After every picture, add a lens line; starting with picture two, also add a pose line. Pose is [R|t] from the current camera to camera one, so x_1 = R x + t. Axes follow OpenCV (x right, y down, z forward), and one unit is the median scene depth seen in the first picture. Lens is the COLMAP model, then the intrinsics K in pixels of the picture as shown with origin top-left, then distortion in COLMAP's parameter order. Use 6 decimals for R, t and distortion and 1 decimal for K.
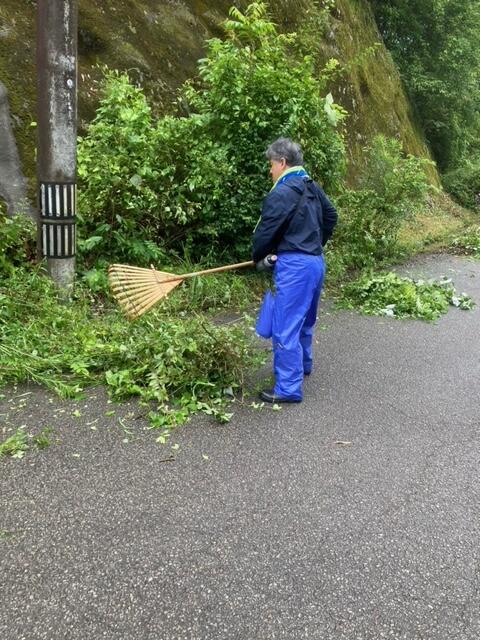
lens RADIAL K [[576.8, 0, 240.0], [0, 576.8, 320.0], [0, 0, 1]] dist [0.072145, -0.073275]
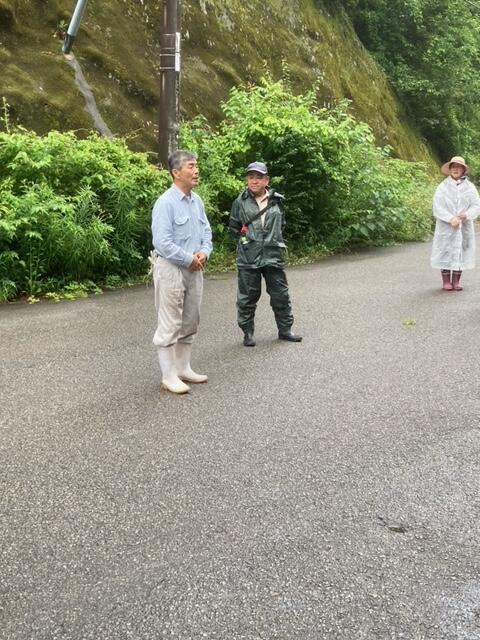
lens RADIAL K [[897.3, 0, 240.0], [0, 897.3, 320.0], [0, 0, 1]] dist [0.254342, -0.963820]
pose [[0.996134, -0.076867, 0.042520, -0.070915], [0.081048, 0.990908, -0.107391, 0.138979], [-0.033879, 0.110422, 0.993307, -0.501762]]
